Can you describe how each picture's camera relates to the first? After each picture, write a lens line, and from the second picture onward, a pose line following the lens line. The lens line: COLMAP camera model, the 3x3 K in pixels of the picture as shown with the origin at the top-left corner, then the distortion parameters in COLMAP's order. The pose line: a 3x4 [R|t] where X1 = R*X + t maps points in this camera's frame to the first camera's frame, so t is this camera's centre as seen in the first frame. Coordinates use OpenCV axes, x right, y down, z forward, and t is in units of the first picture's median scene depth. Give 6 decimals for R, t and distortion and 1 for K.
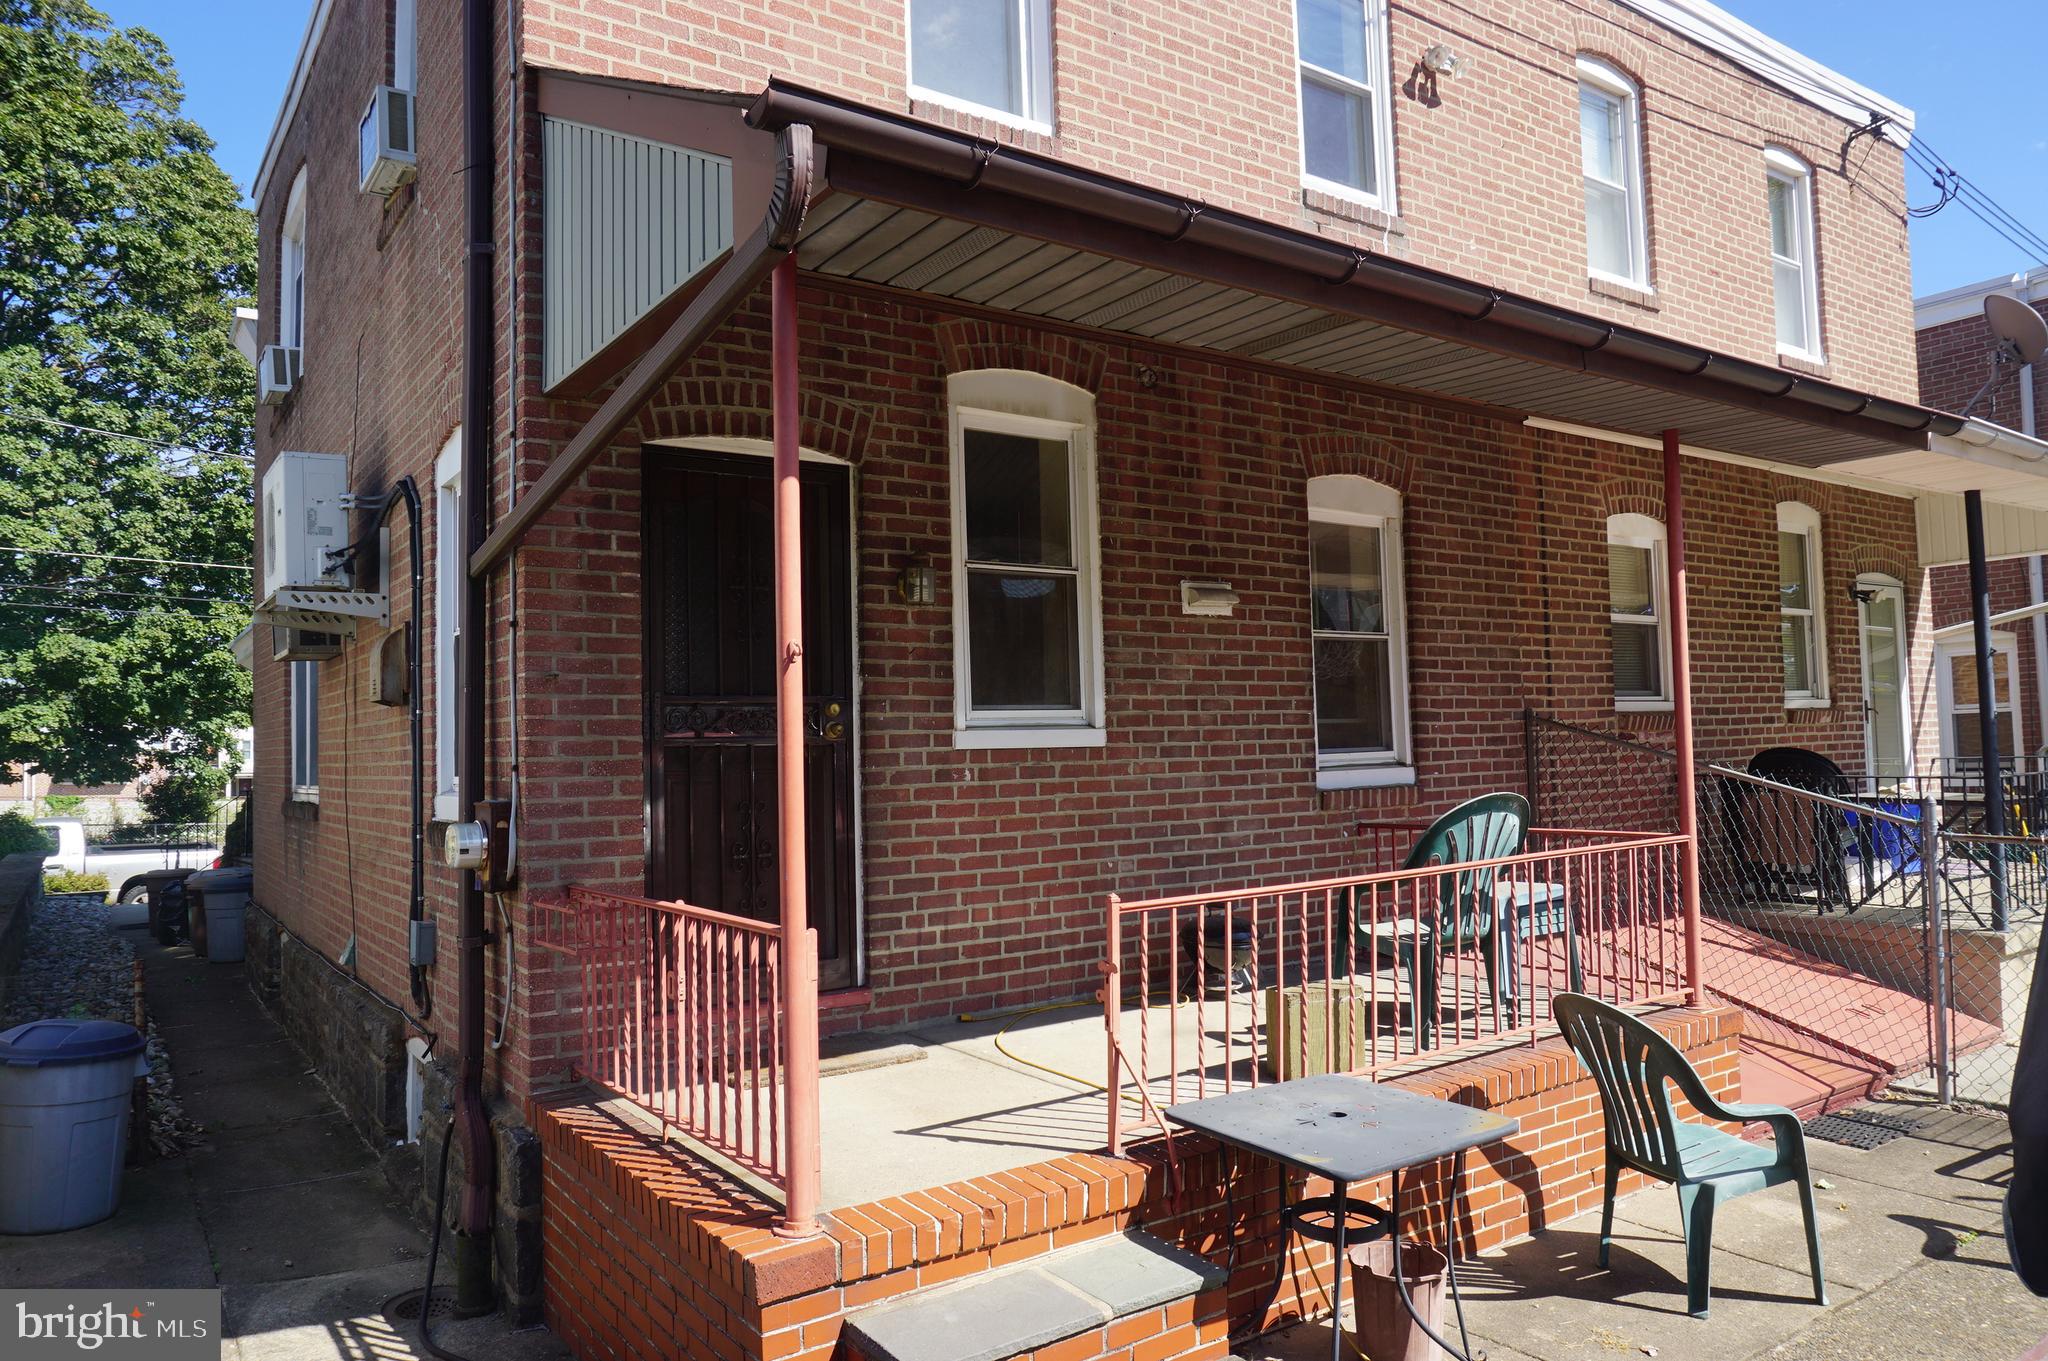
lens RADIAL K [[1379.4, 0, 1017.5], [0, 1379.4, 676.6], [0, 0, 1]] dist [-0.061846, 0.039764]
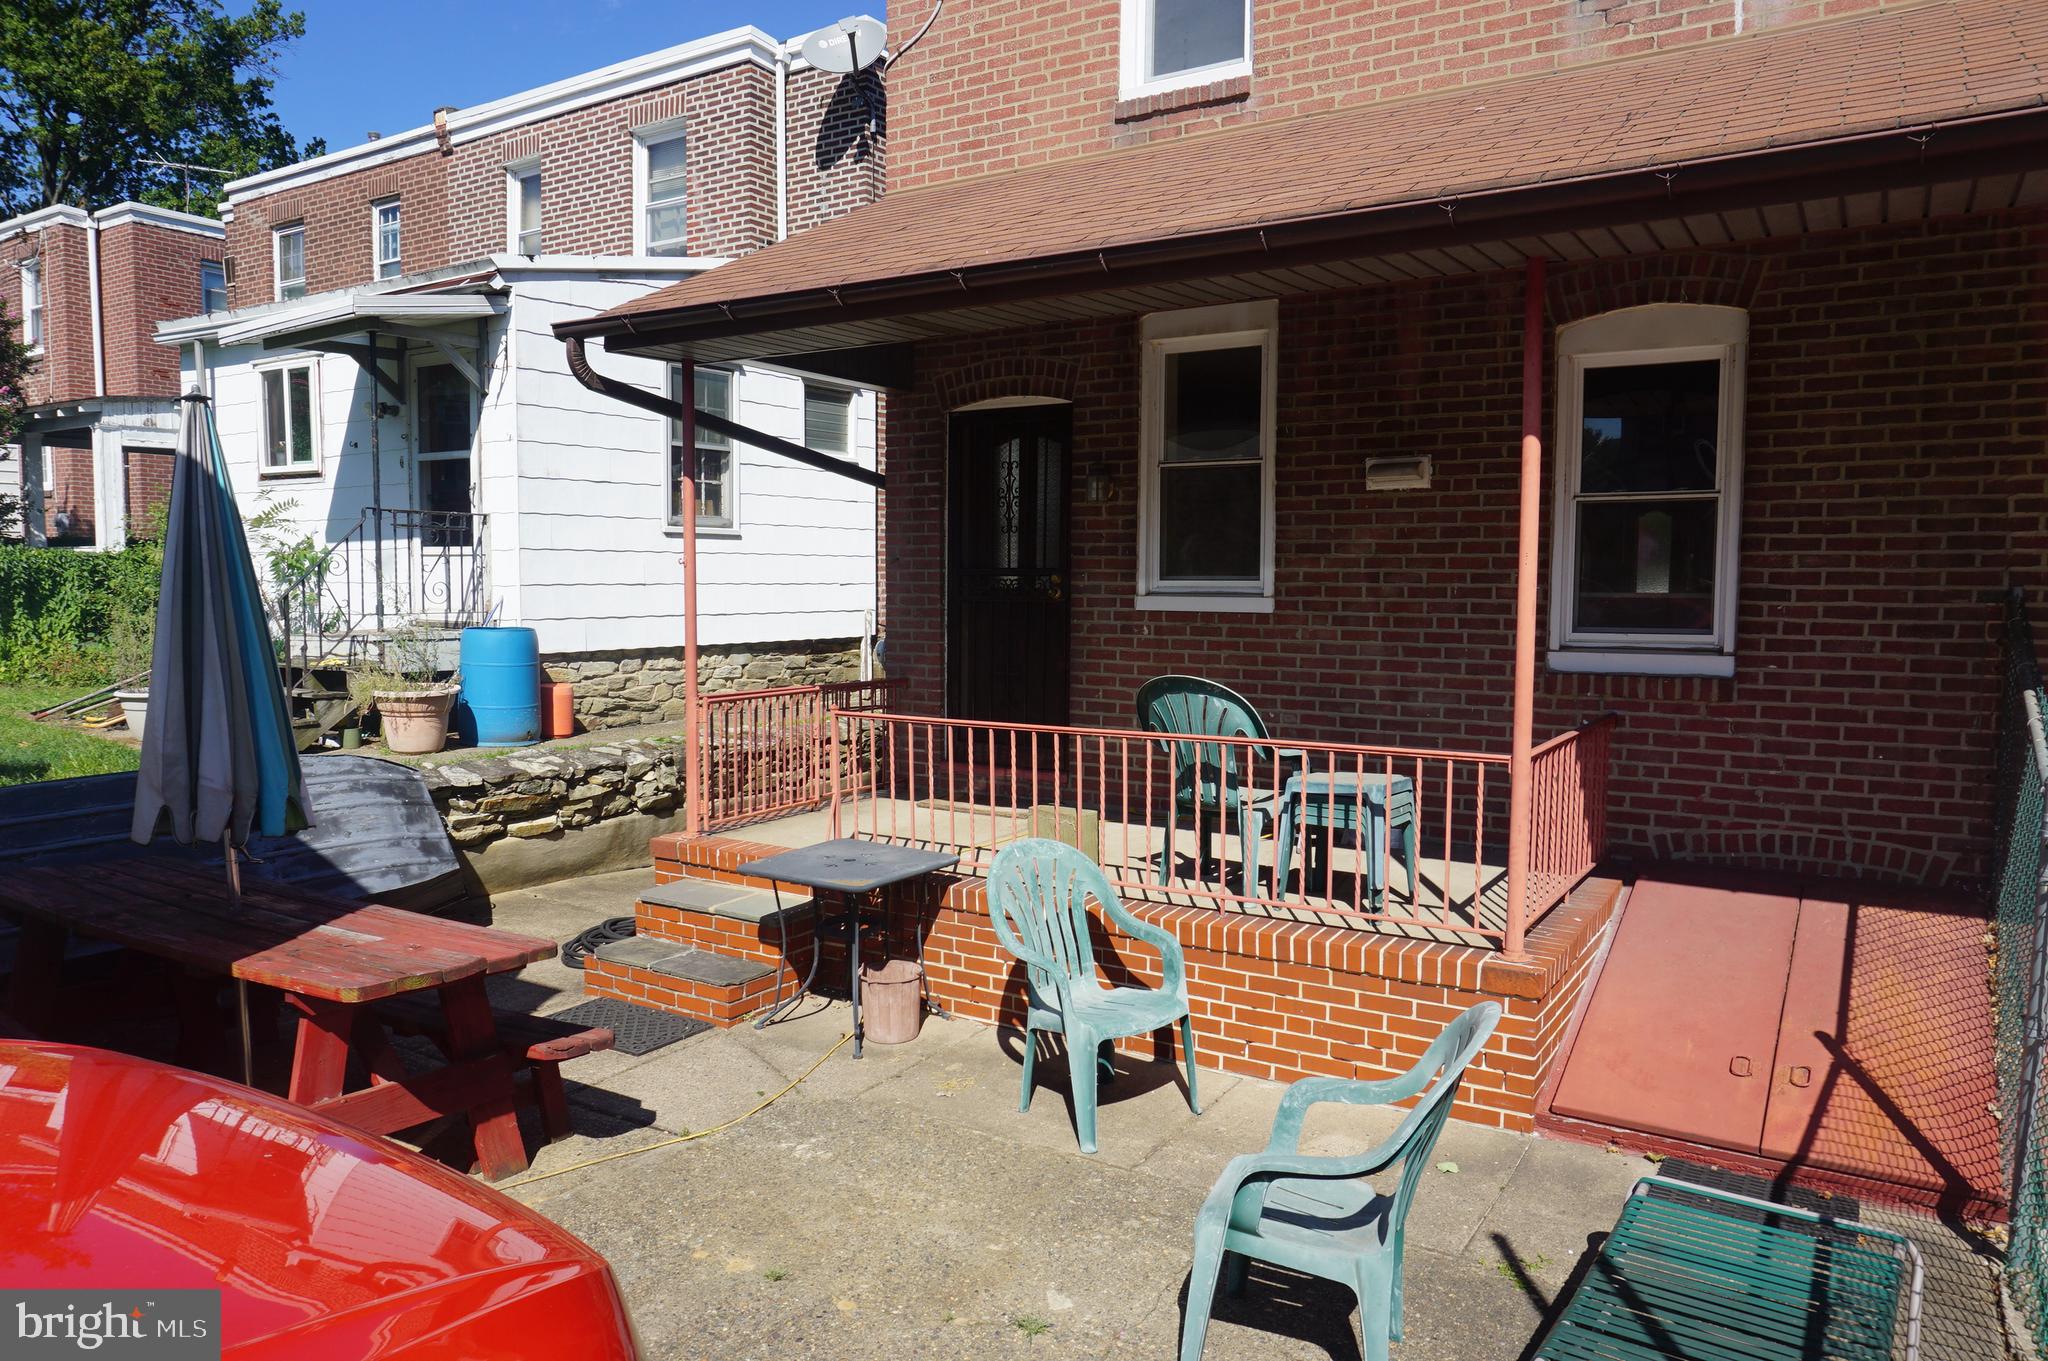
lens RADIAL K [[1379.4, 0, 1021.6], [0, 1379.4, 695.3], [0, 0, 1]] dist [-0.061846, 0.039764]
pose [[0.377225, 0.104538, -0.920203, 1.039223], [0.037886, 0.991035, 0.128115, -0.036091], [0.925347, -0.083191, 0.369882, 0.371210]]
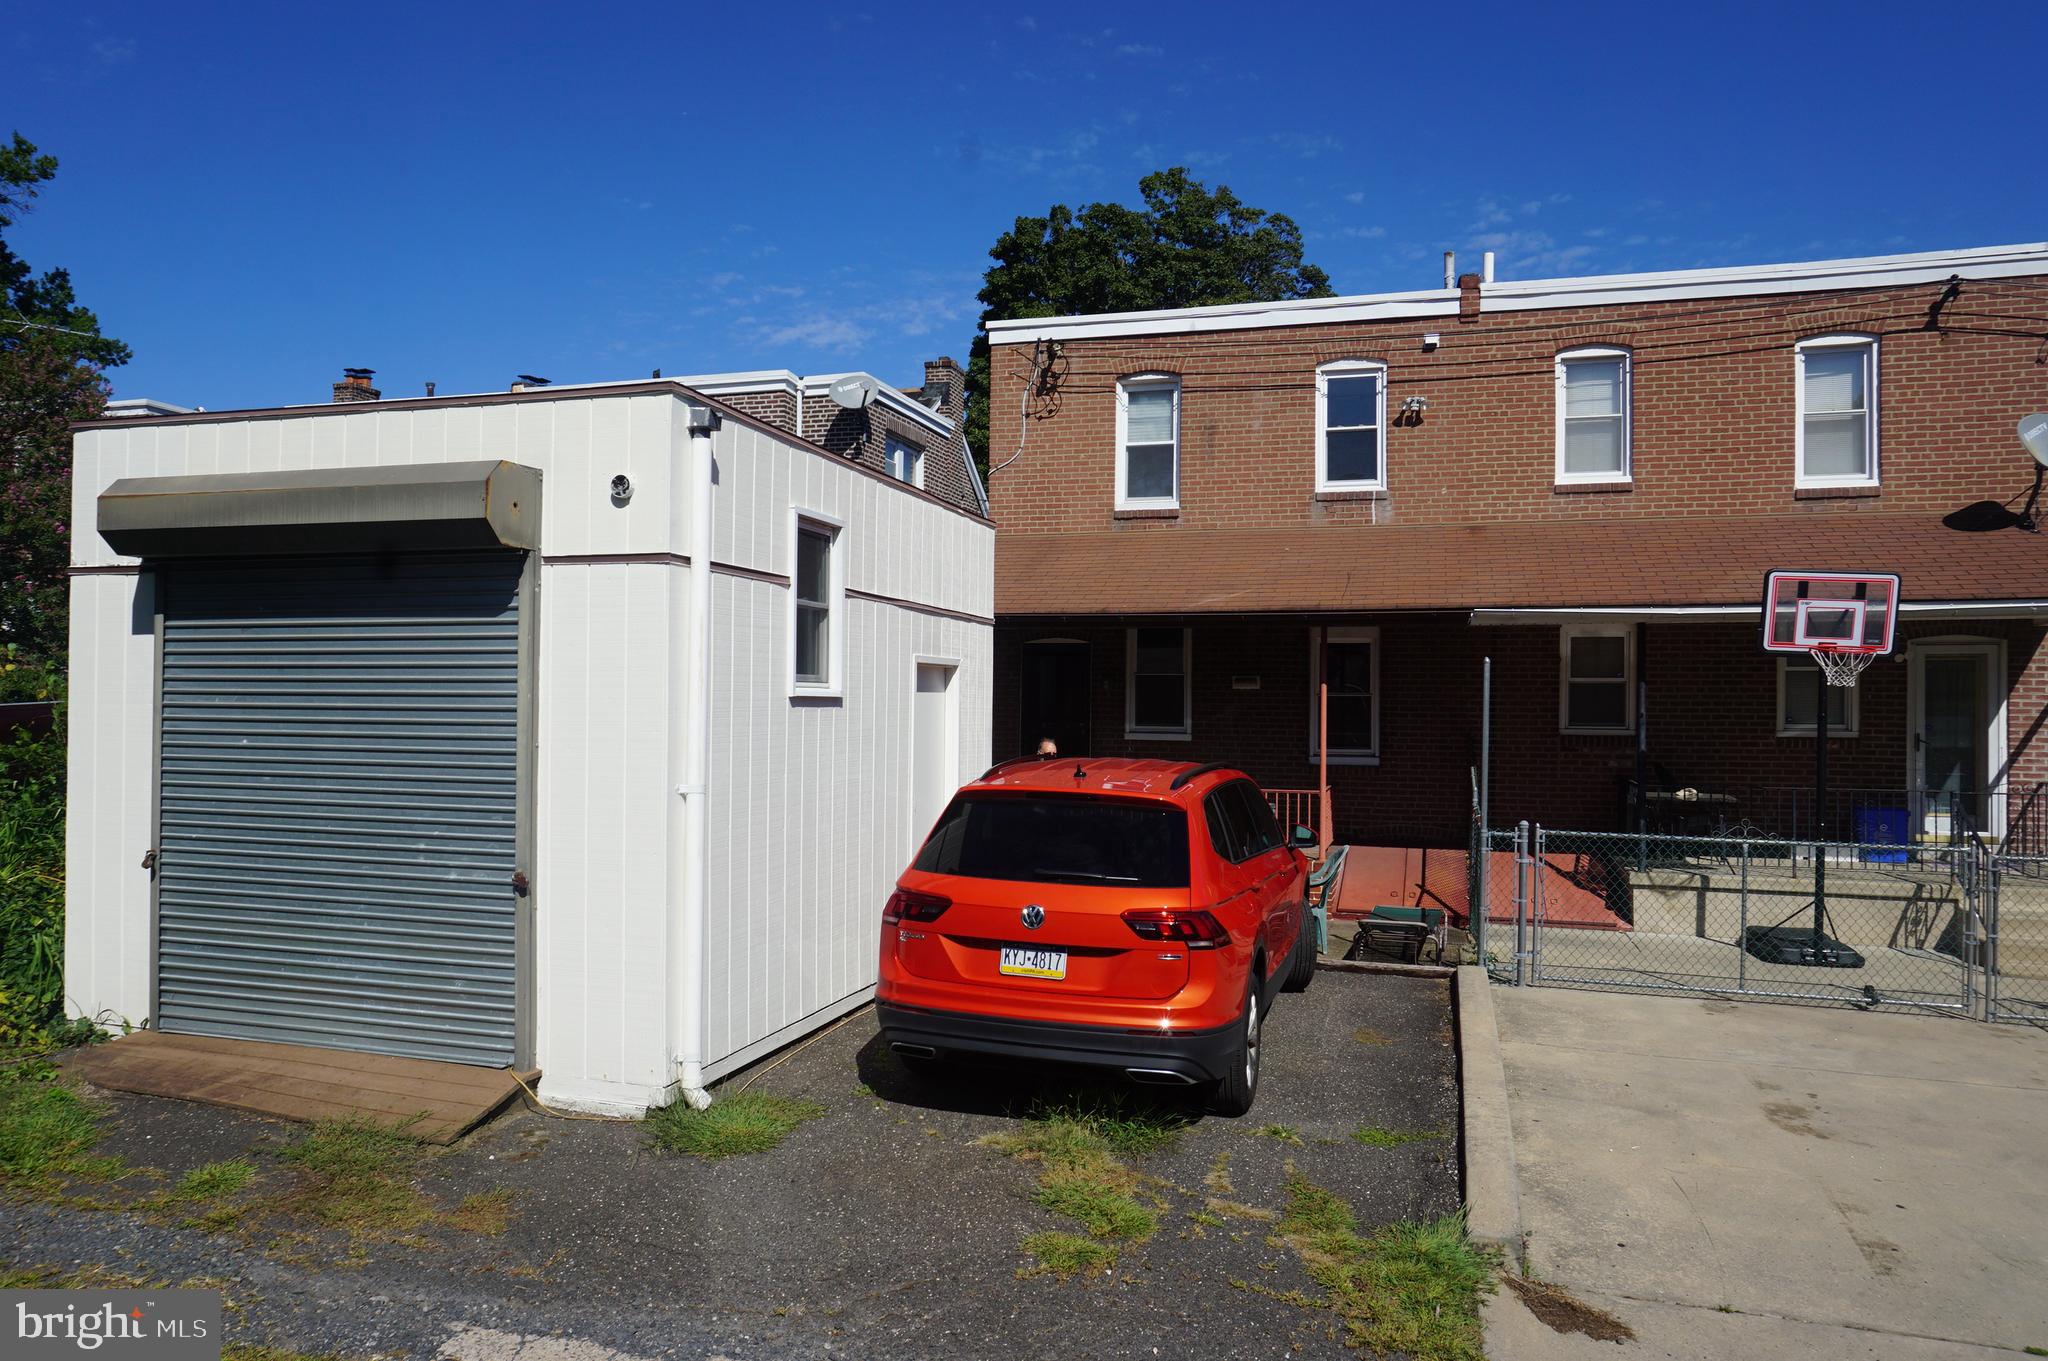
lens RADIAL K [[1379.4, 0, 1016.8], [0, 1379.4, 678.9], [0, 0, 1]] dist [-0.061846, 0.039764]
pose [[0.613023, 0.018722, -0.789843, 1.919112], [0.015224, 0.999254, 0.035501, -0.164418], [0.789918, -0.033787, 0.612281, -0.864077]]
